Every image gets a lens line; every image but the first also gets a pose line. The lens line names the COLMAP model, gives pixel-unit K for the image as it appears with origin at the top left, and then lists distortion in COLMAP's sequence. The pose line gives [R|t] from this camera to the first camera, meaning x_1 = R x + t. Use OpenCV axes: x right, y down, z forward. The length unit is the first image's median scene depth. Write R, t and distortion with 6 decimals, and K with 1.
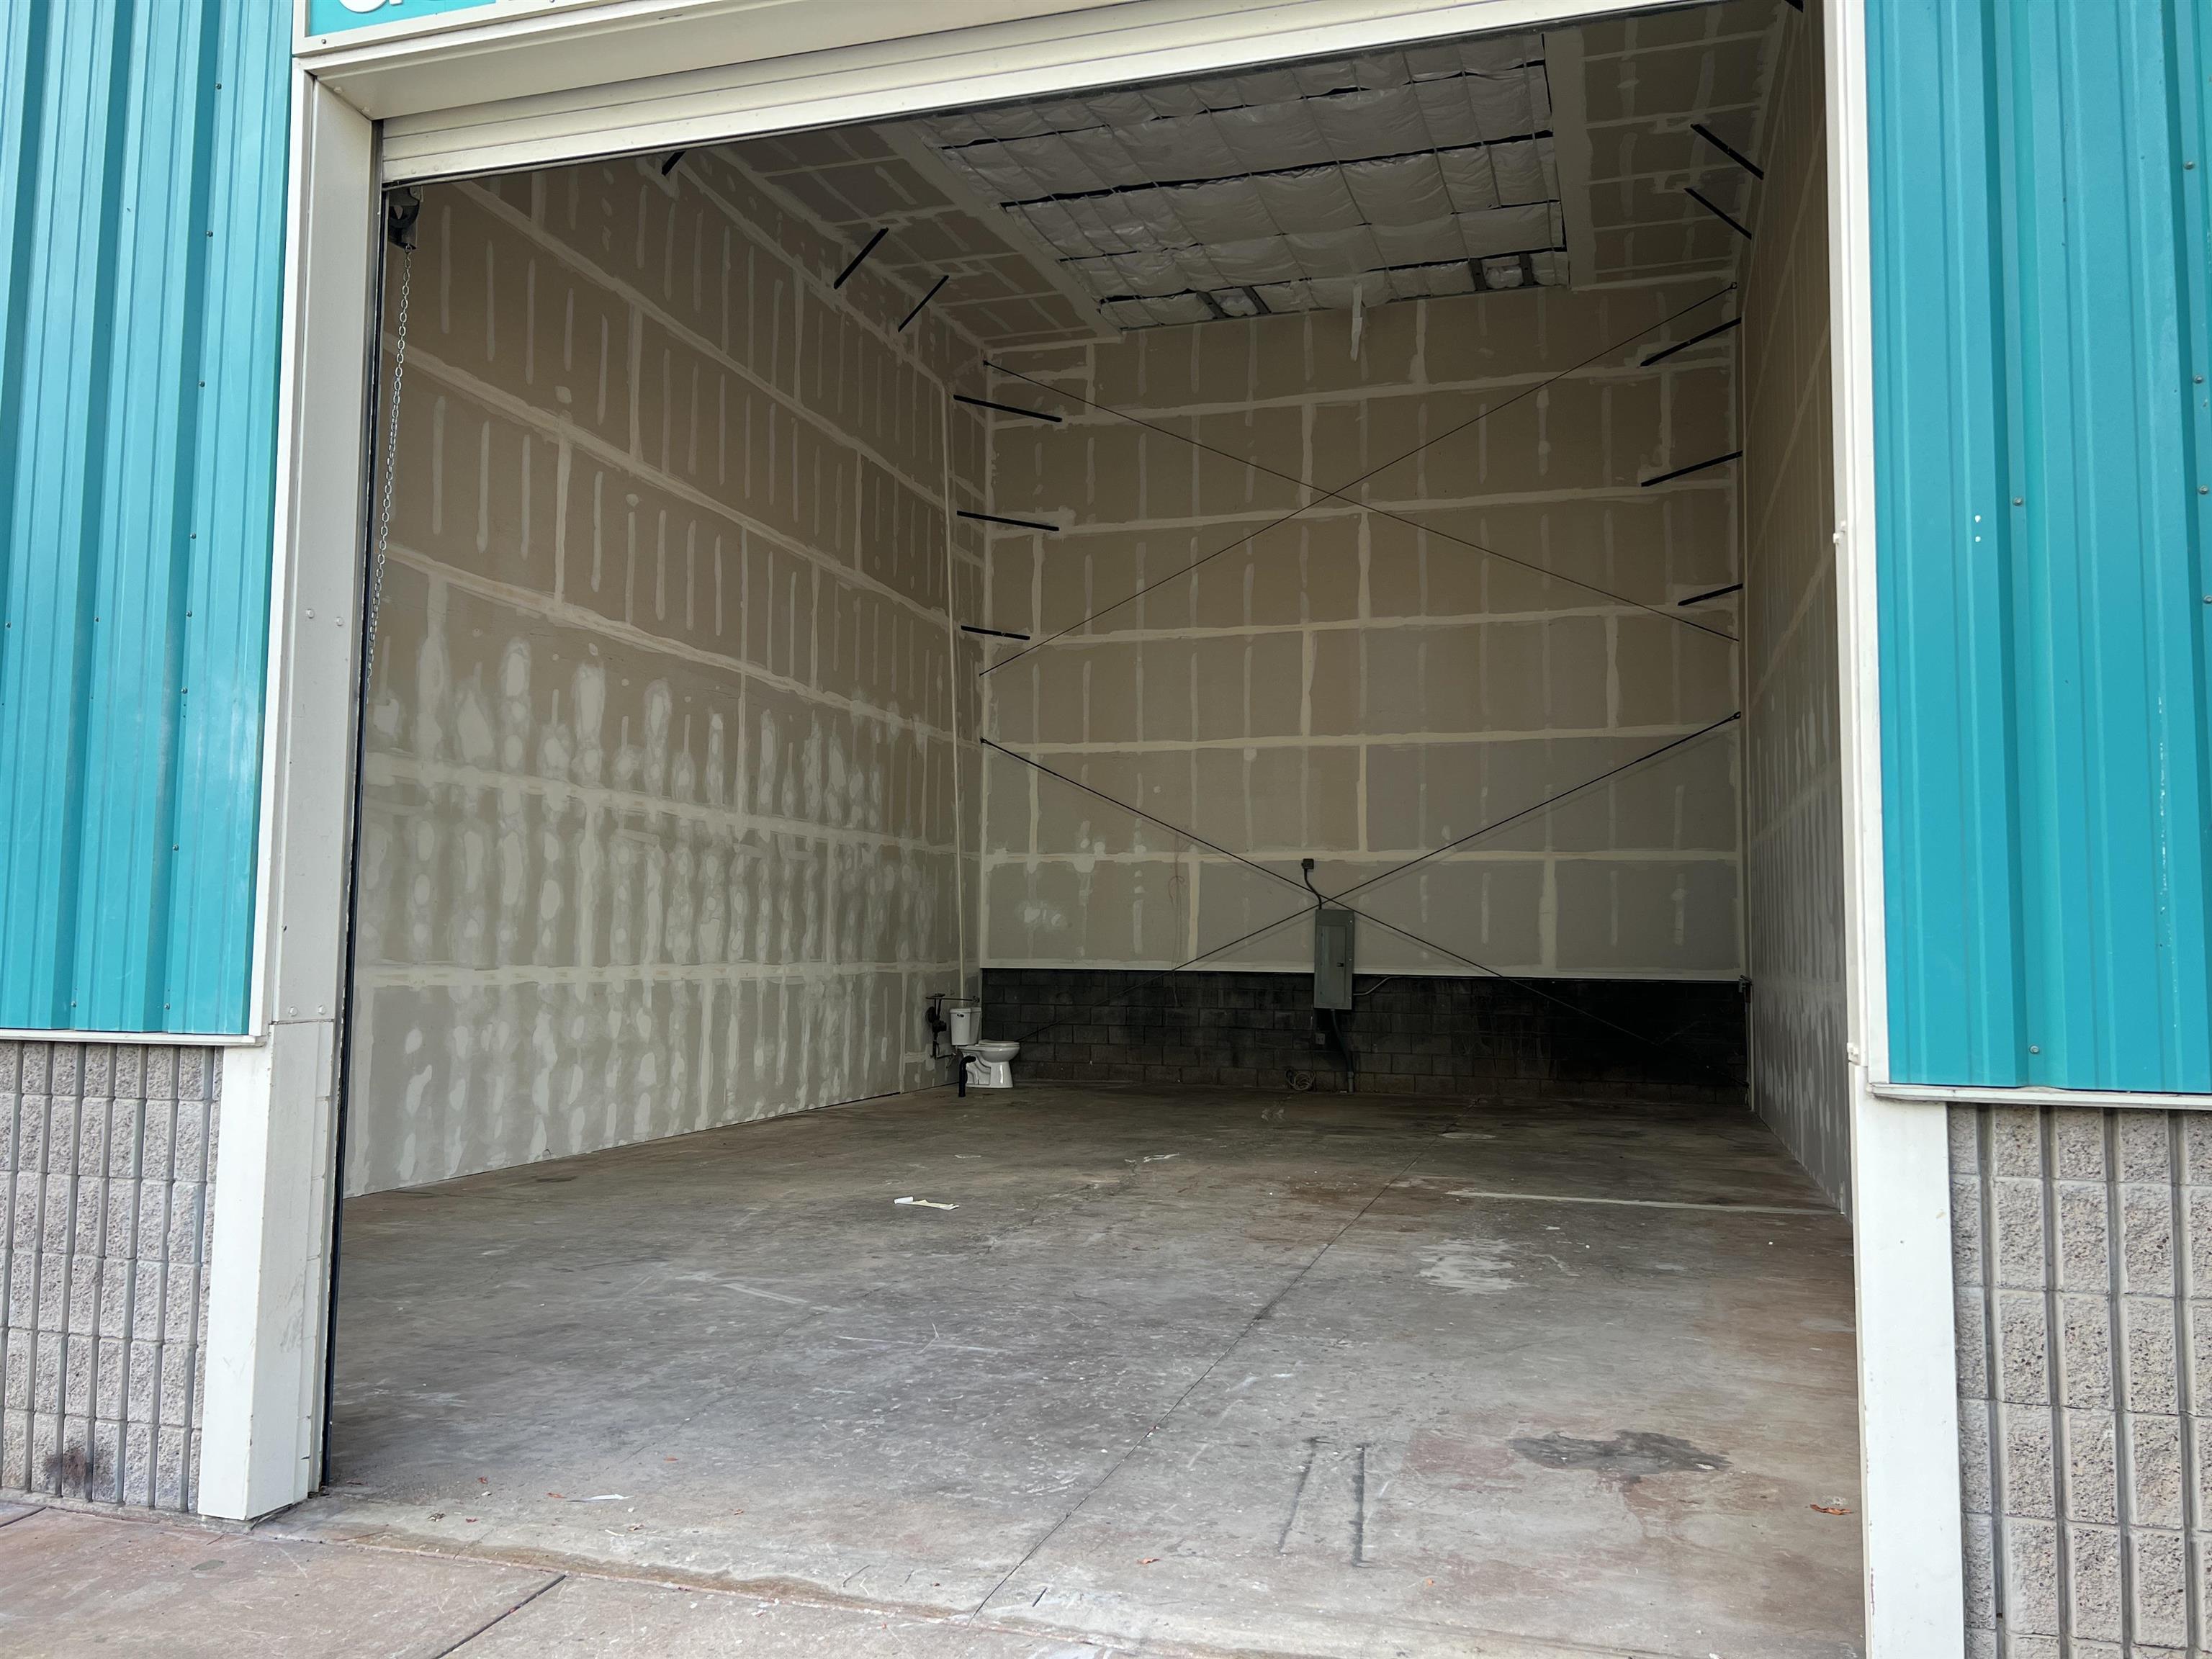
lens RADIAL K [[1677.5, 0, 1126.4], [0, 1677.5, 814.9], [0, 0, 1]] dist [0.066954, -0.077244]
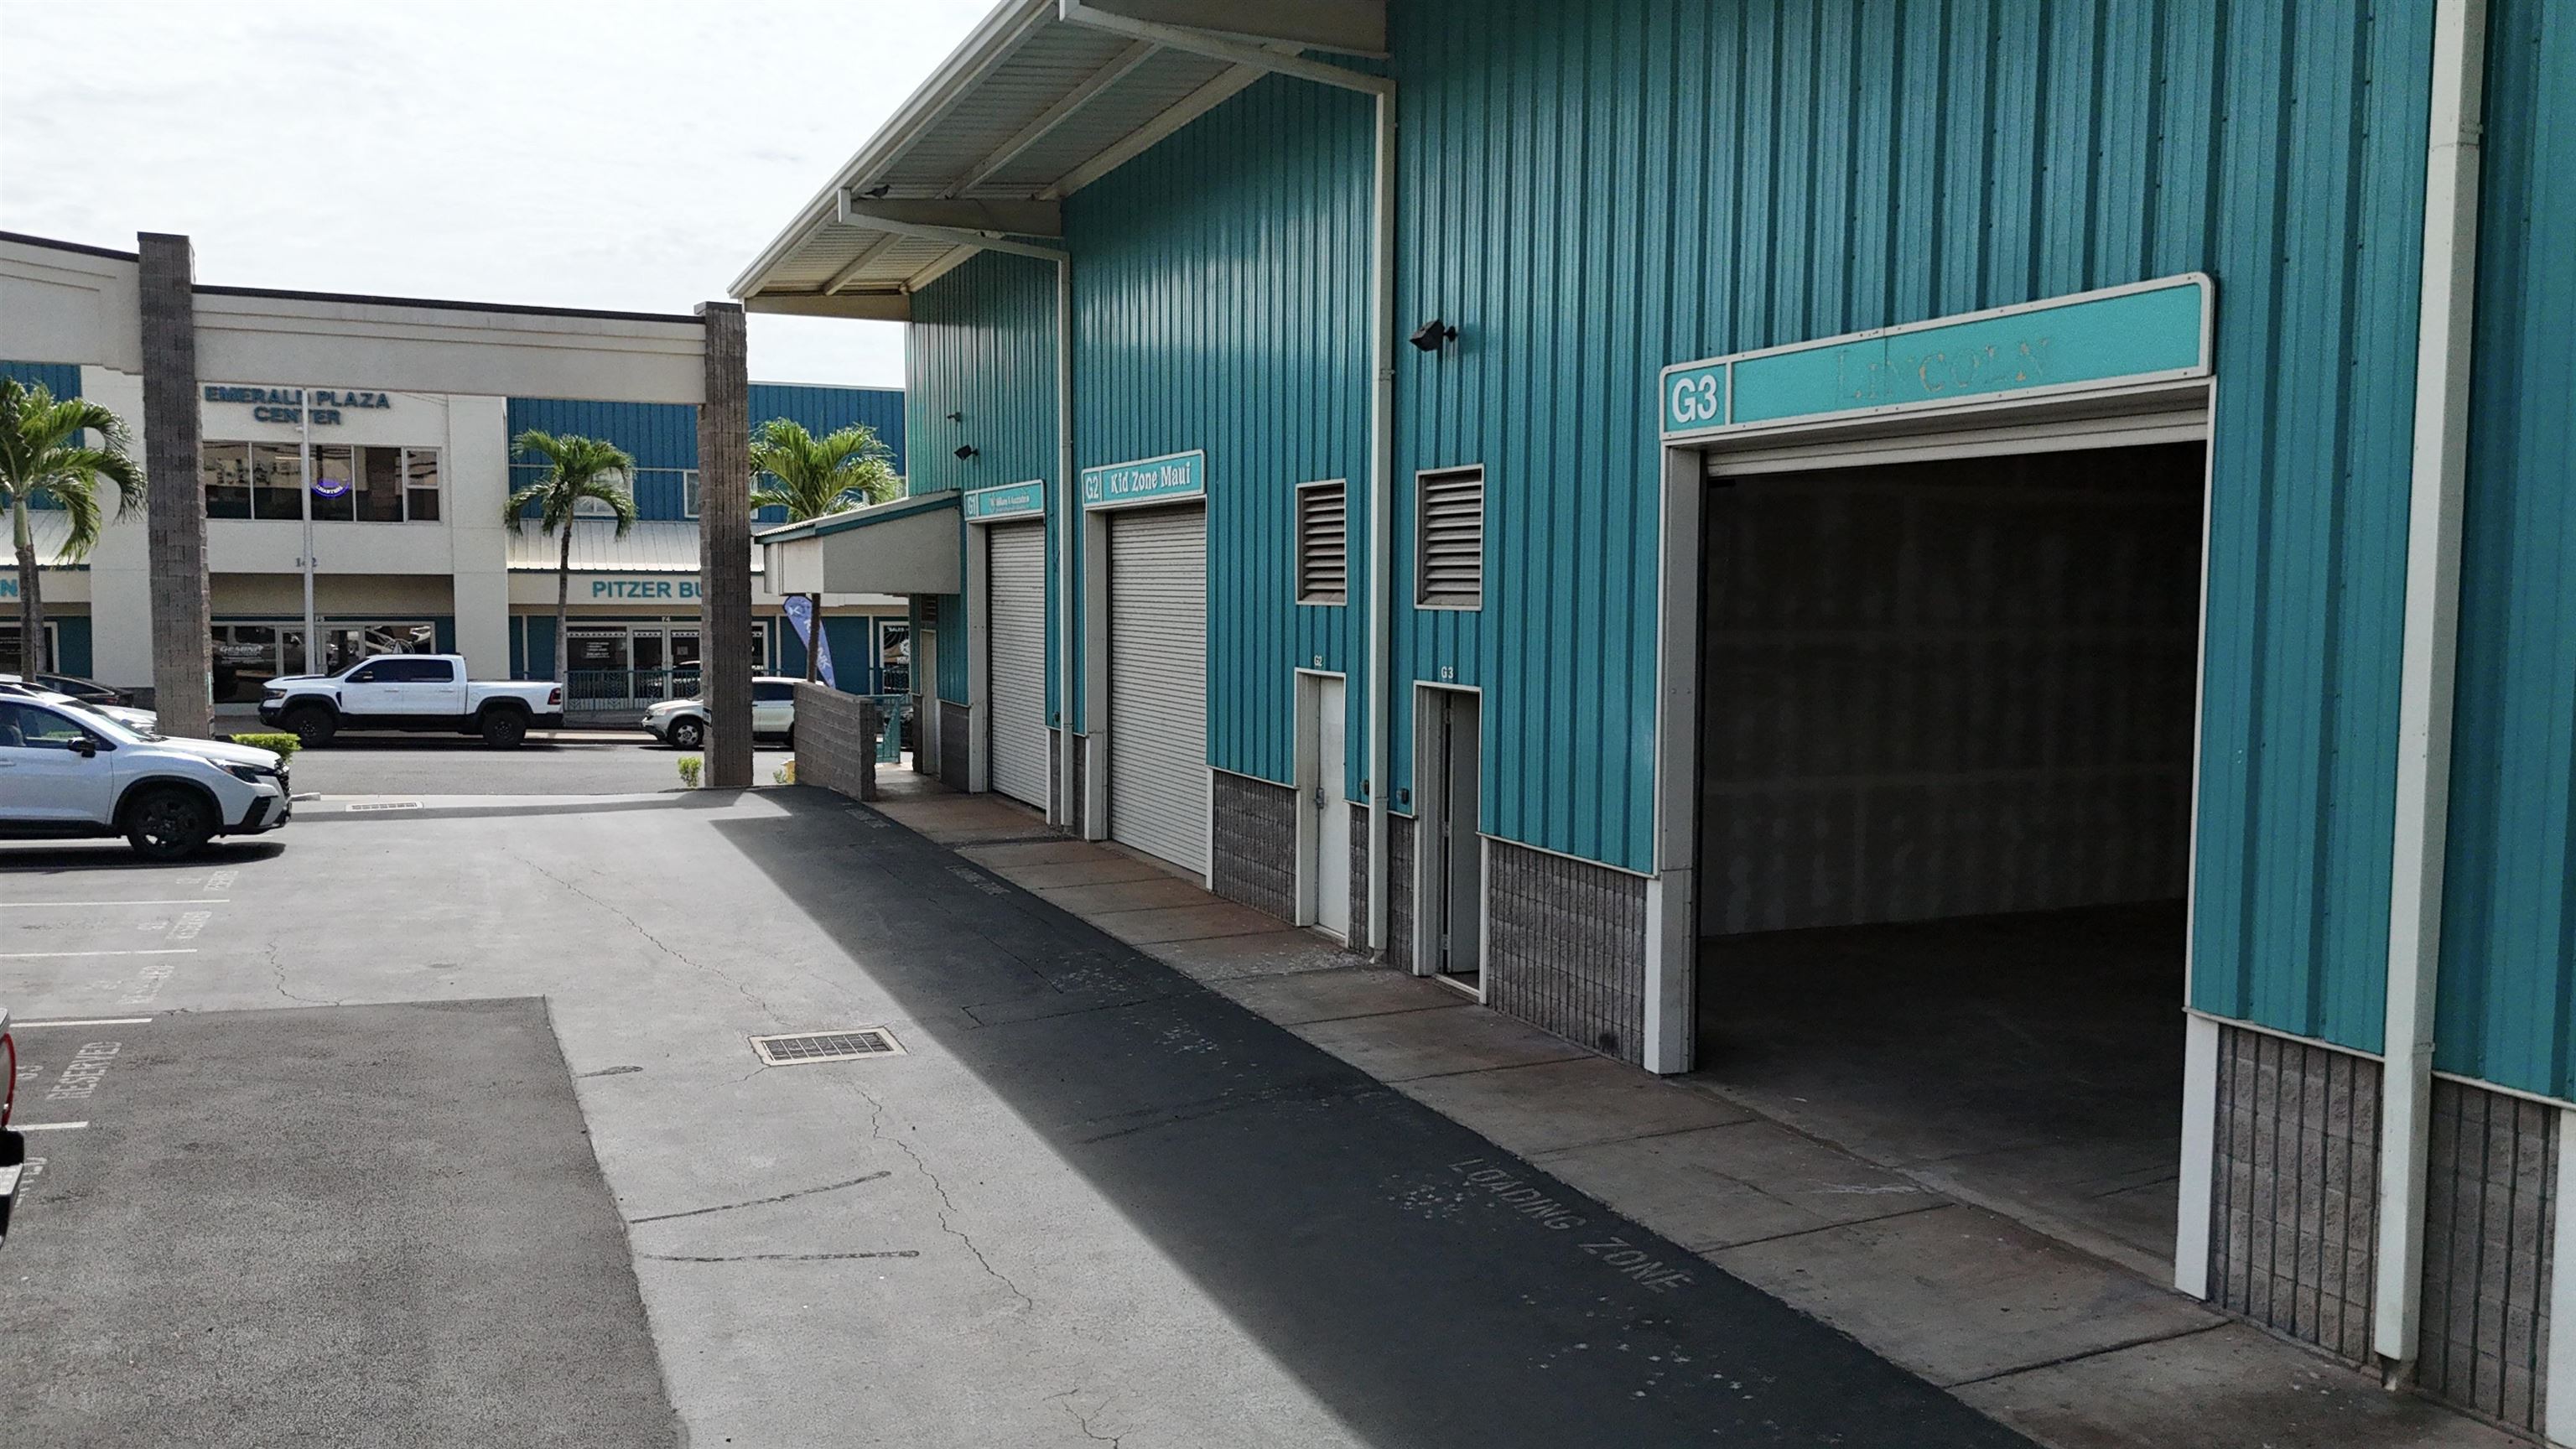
lens RADIAL K [[1904.0, 0, 1277.8], [0, 1904.0, 724.9], [0, 0, 1]] dist [0.056512, -0.055245]
pose [[0.645973, 0.049417, -0.761759, 0.324420], [0.062000, 0.991209, 0.116879, -0.117772], [0.760838, -0.122729, 0.637231, -0.297557]]
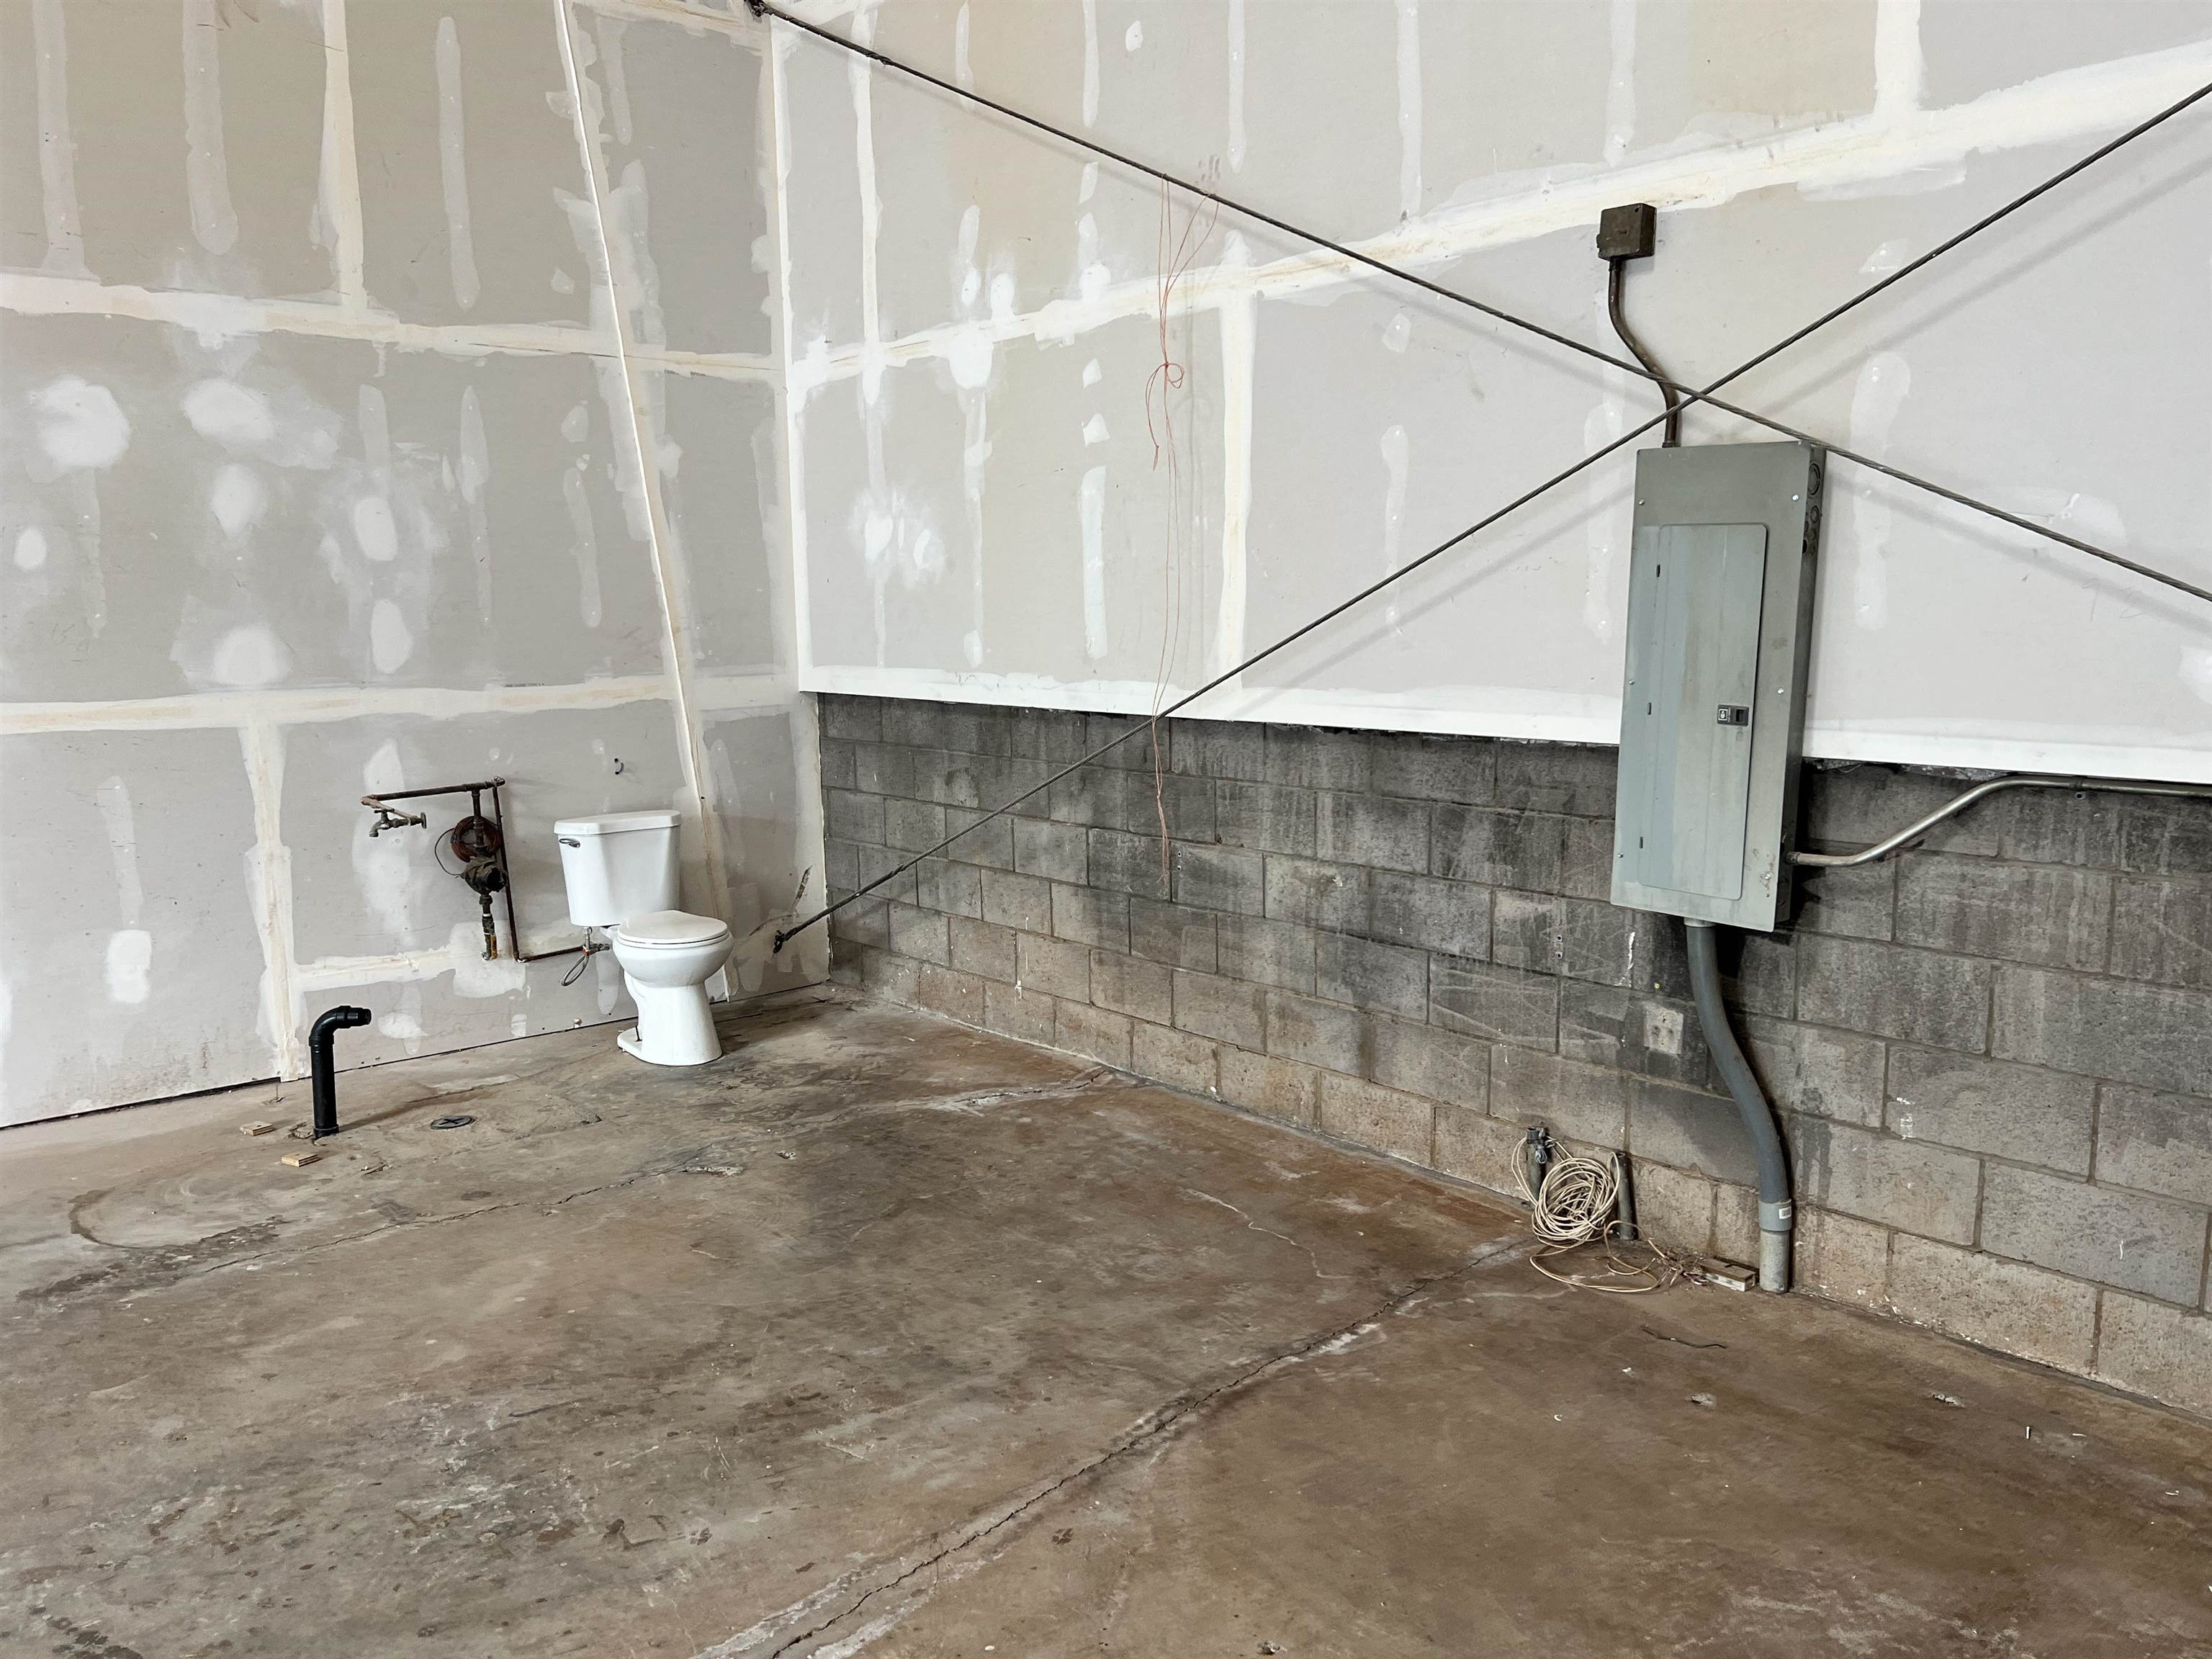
lens RADIAL K [[1677.5, 0, 1115.8], [0, 1677.5, 850.2], [0, 0, 1]] dist [0.066954, -0.077244]
pose [[0.833004, 0.062124, -0.549768, 0.210549], [0.063988, 0.976190, 0.207264, 0.067324], [0.549555, -0.207830, 0.809195, 0.918679]]
